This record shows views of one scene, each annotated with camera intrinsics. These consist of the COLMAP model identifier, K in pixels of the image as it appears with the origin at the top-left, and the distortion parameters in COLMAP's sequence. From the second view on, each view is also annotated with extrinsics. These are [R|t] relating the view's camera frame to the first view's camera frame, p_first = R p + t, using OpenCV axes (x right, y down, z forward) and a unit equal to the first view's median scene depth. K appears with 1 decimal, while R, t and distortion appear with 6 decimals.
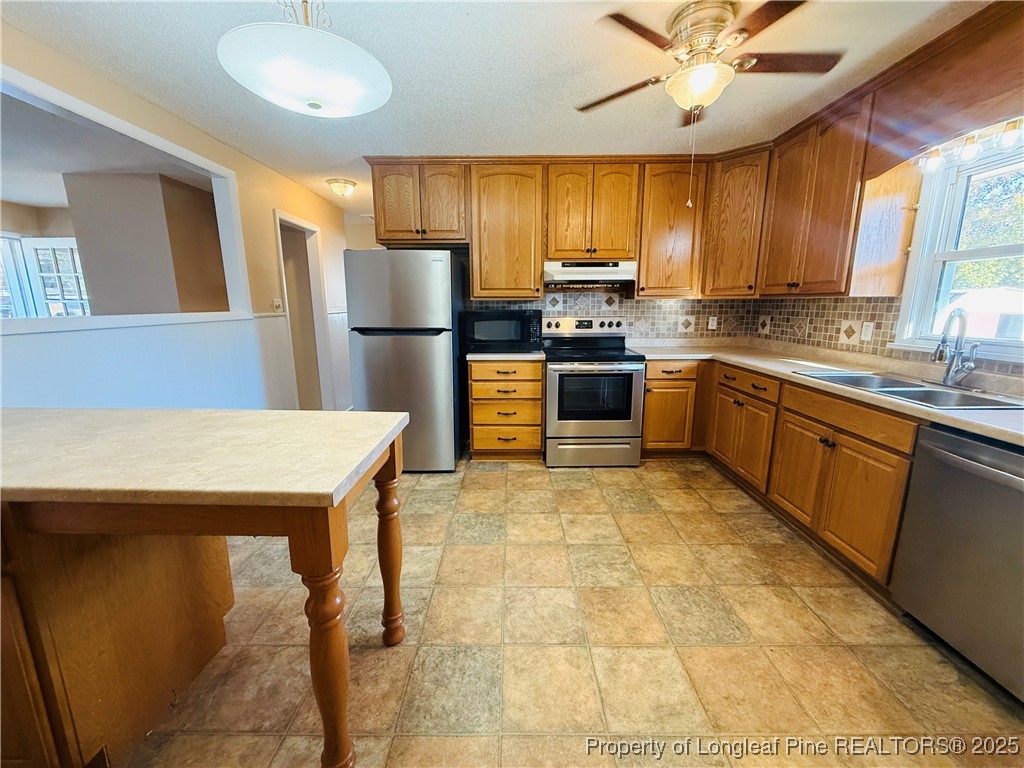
lens RADIAL K [[407.3, 0, 511.3], [0, 407.3, 385.1], [0, 0, 1]] dist [0.000291, -0.000231]
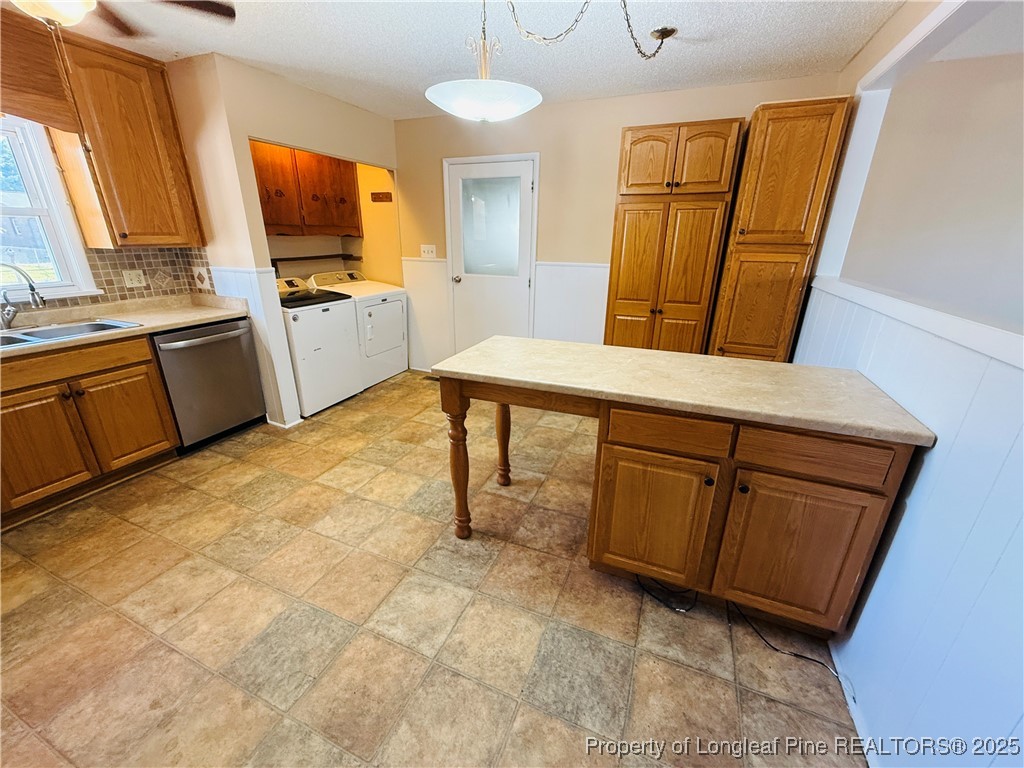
lens RADIAL K [[407.3, 0, 511.3], [0, 407.3, 385.1], [0, 0, 1]] dist [0.000291, -0.000231]
pose [[-0.921518, -0.142113, 0.361398, -0.443214], [0.066213, 0.859506, 0.506819, -0.229842], [-0.382649, 0.490973, -0.782640, 0.921433]]
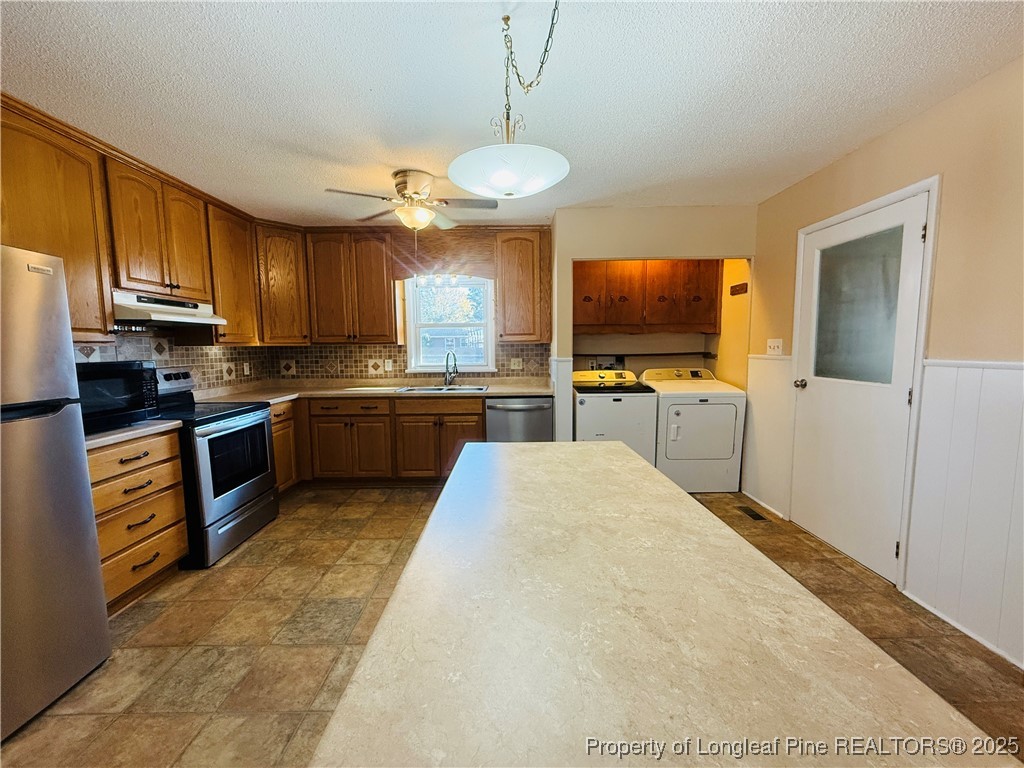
lens RADIAL K [[407.3, 0, 511.3], [0, 407.3, 385.1], [0, 0, 1]] dist [0.000291, -0.000231]
pose [[-0.004627, -0.092402, 0.995711, -0.678920], [0.206815, 0.974105, 0.091358, -0.083459], [-0.978369, 0.206351, 0.014603, 0.413266]]
